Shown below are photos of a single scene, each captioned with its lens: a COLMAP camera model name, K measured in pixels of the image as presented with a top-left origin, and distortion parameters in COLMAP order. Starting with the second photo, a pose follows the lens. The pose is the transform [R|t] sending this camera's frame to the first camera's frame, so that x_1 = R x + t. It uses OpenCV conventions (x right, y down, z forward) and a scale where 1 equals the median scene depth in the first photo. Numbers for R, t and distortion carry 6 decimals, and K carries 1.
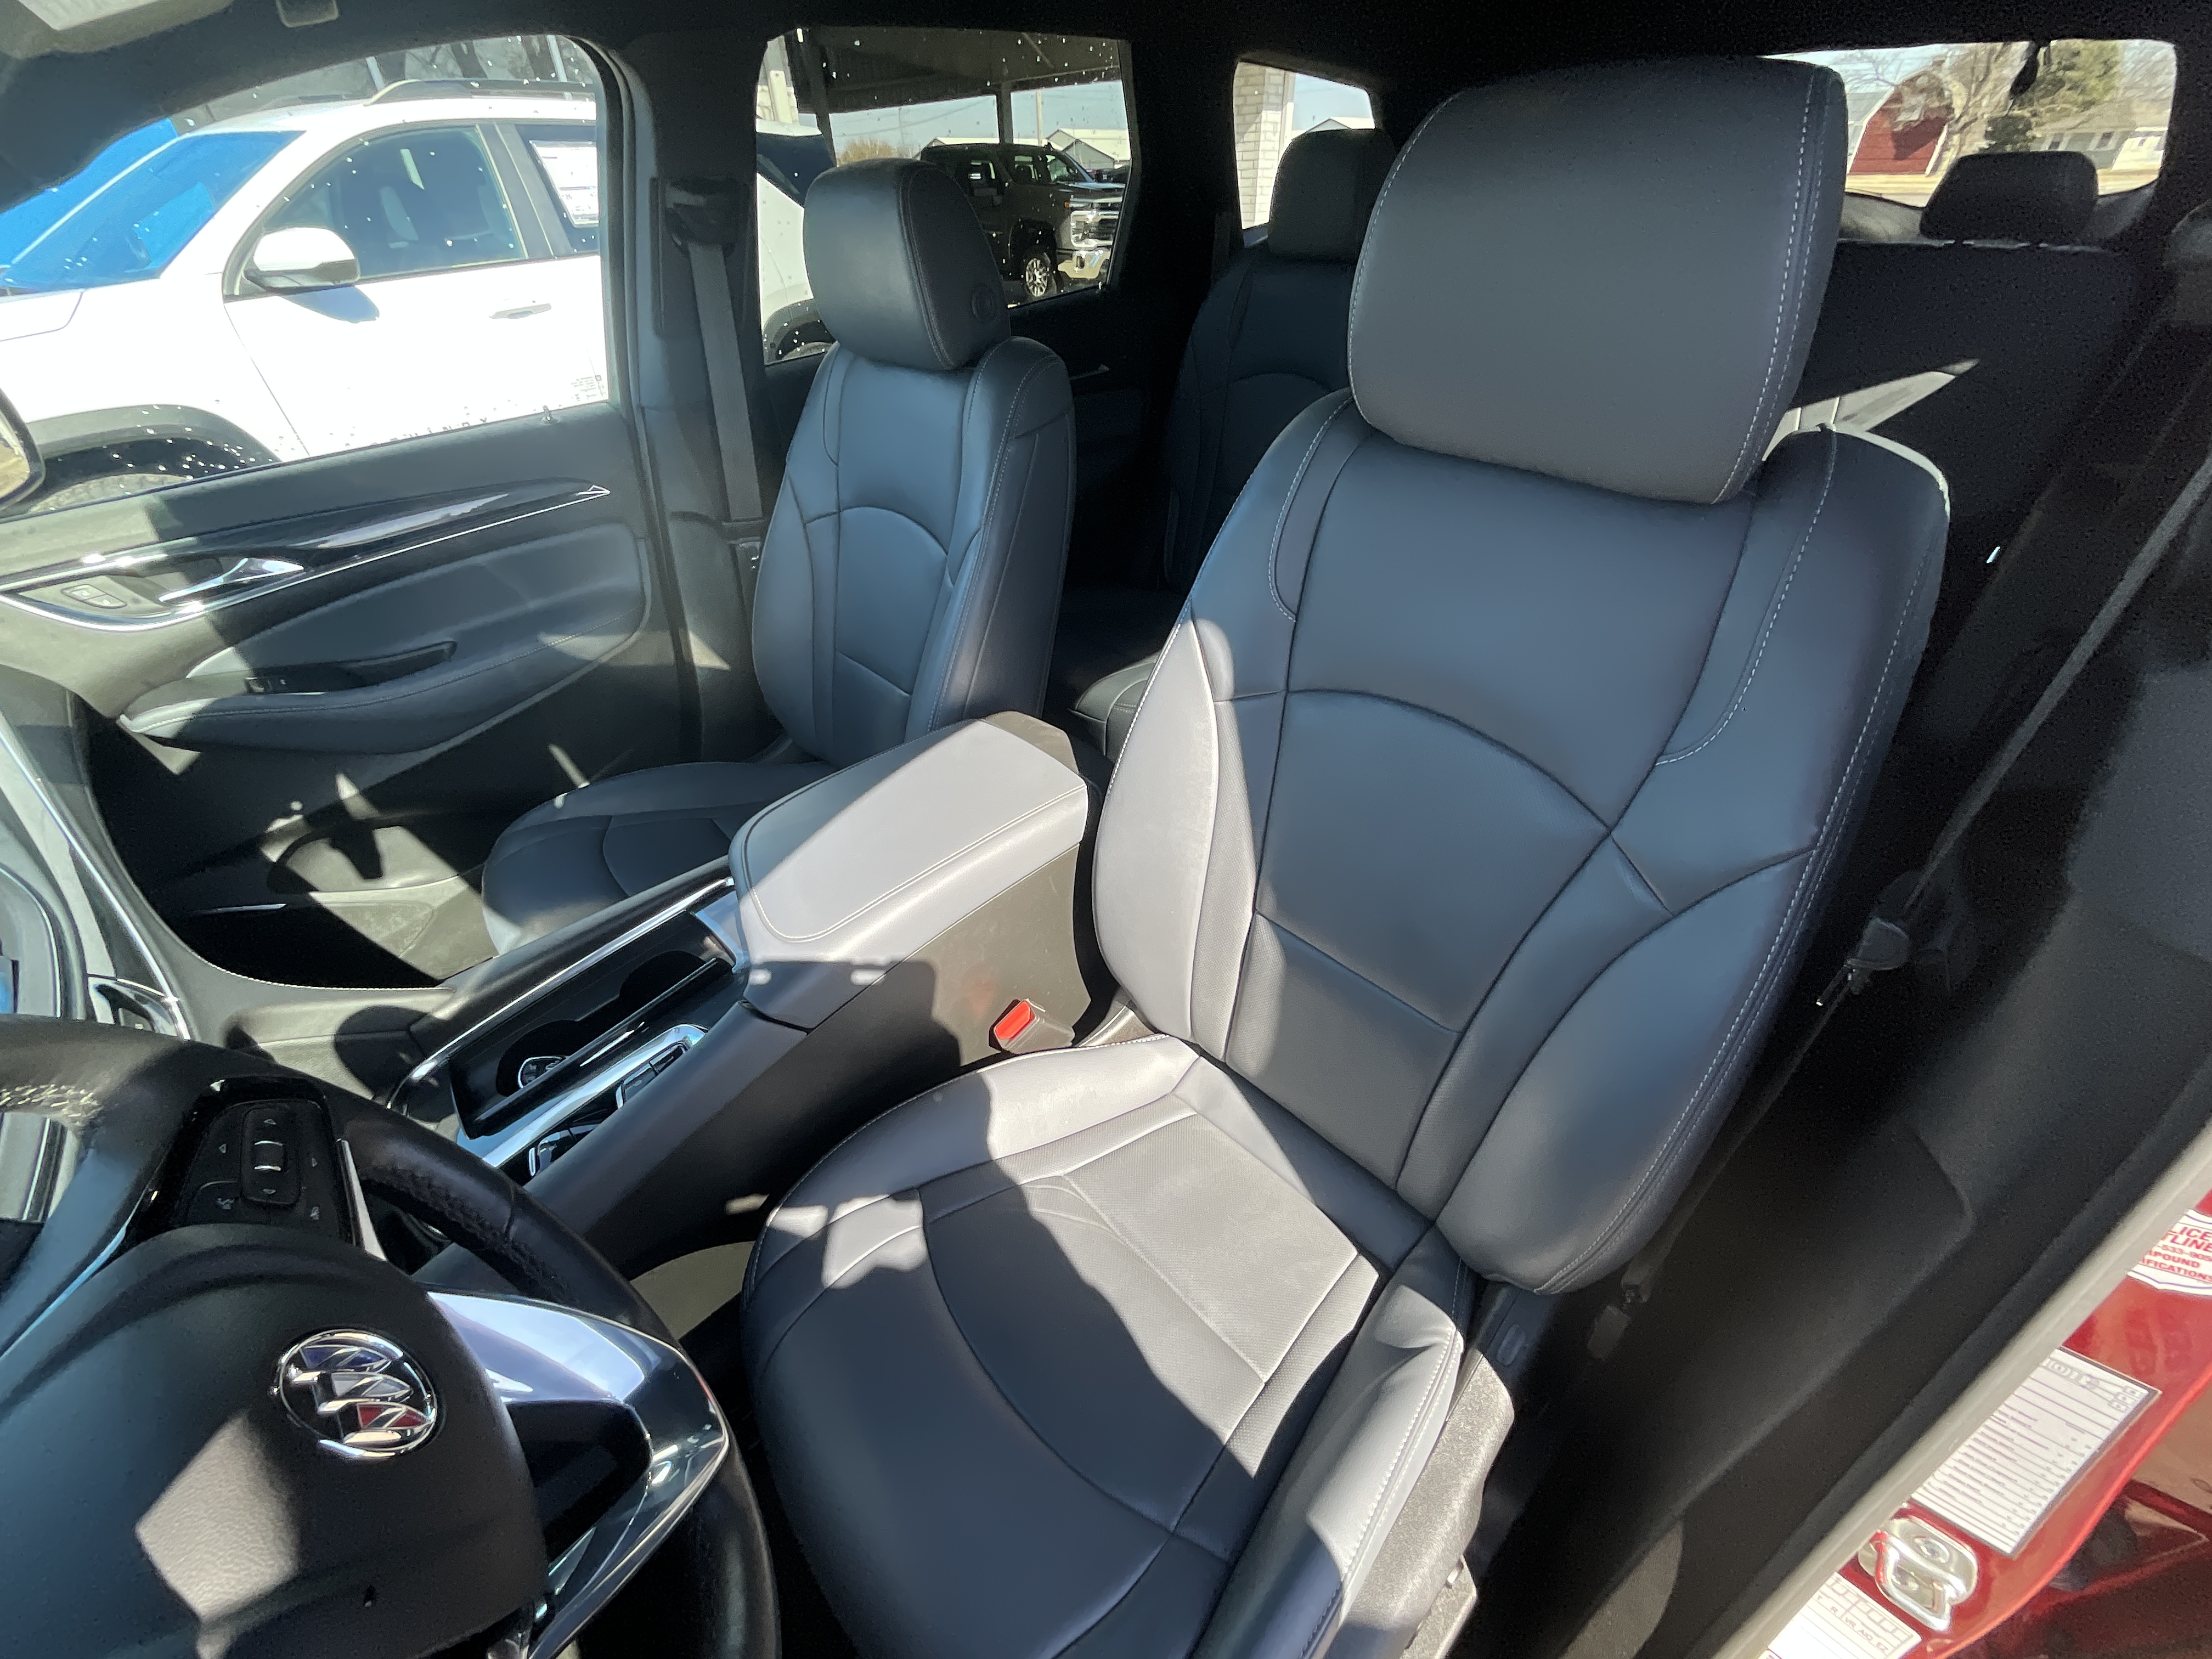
lens RADIAL K [[876.6, 0, 1108.9], [0, 876.6, 829.9], [0, 0, 1]] dist [-0.000059, 0.000133]
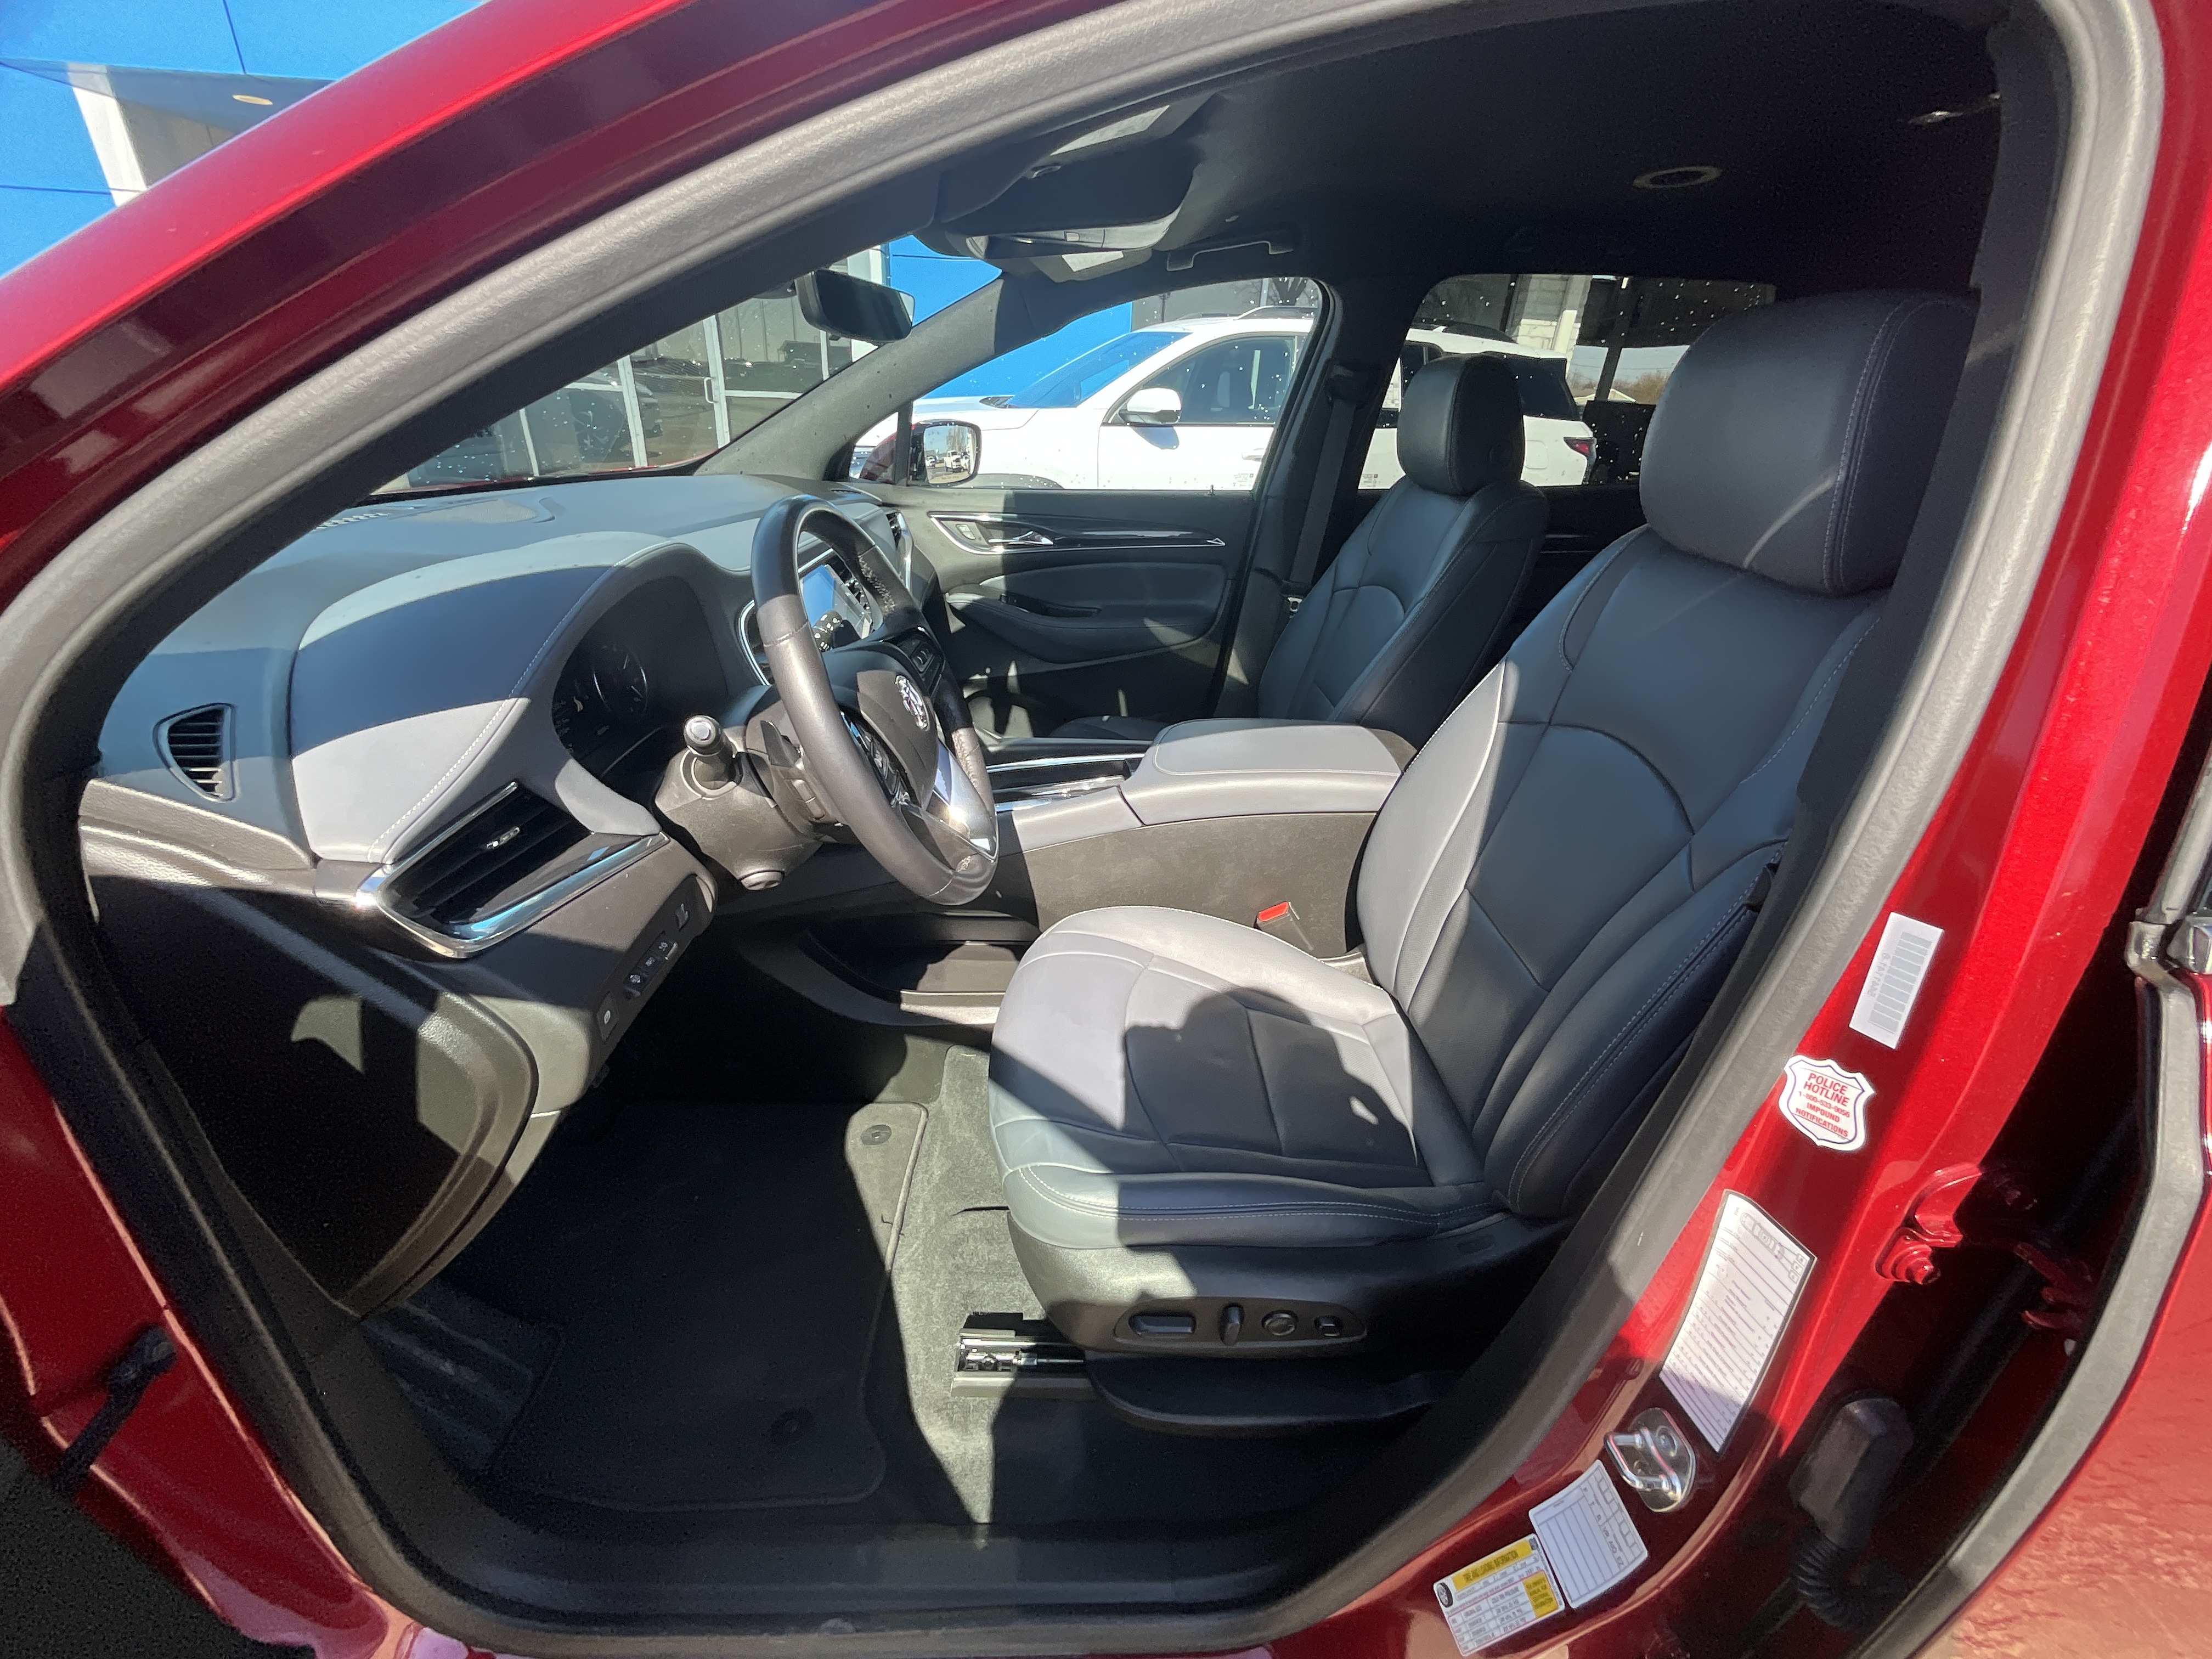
lens RADIAL K [[898.5, 0, 1123.1], [0, 898.5, 830.6], [0, 0, 1]] dist [0.001212, 0.000117]
pose [[0.755476, 0.347330, -0.555533, 0.349189], [-0.445255, 0.894199, -0.046436, 0.216506], [0.480629, 0.282435, 0.830197, -0.233618]]
